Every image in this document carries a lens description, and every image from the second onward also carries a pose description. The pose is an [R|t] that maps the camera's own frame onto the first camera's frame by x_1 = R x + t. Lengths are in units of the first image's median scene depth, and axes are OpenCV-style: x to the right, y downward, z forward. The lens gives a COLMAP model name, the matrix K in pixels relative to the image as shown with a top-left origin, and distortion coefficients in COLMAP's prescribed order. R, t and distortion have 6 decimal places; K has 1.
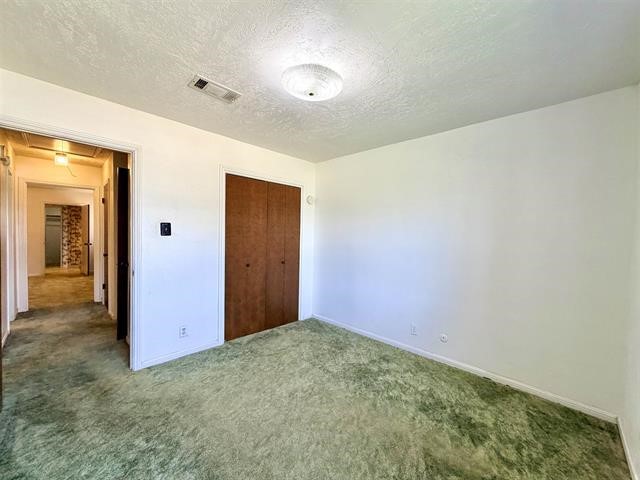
lens RADIAL K [[256.4, 0, 318.4], [0, 256.4, 240.8], [0, 0, 1]] dist [0.000254, 0.000040]
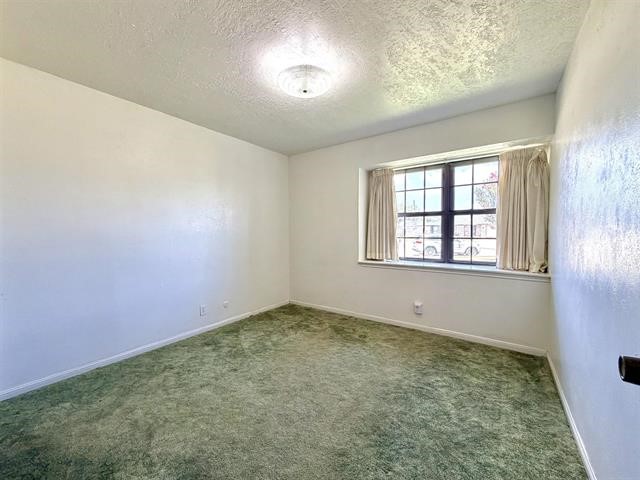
lens RADIAL K [[256.4, 0, 318.4], [0, 256.4, 240.8], [0, 0, 1]] dist [0.000254, 0.000040]
pose [[-0.161705, -0.054168, 0.985351, -0.848856], [0.022129, 0.998042, 0.058497, 0.012651], [-0.986591, 0.031264, -0.160189, 0.815396]]
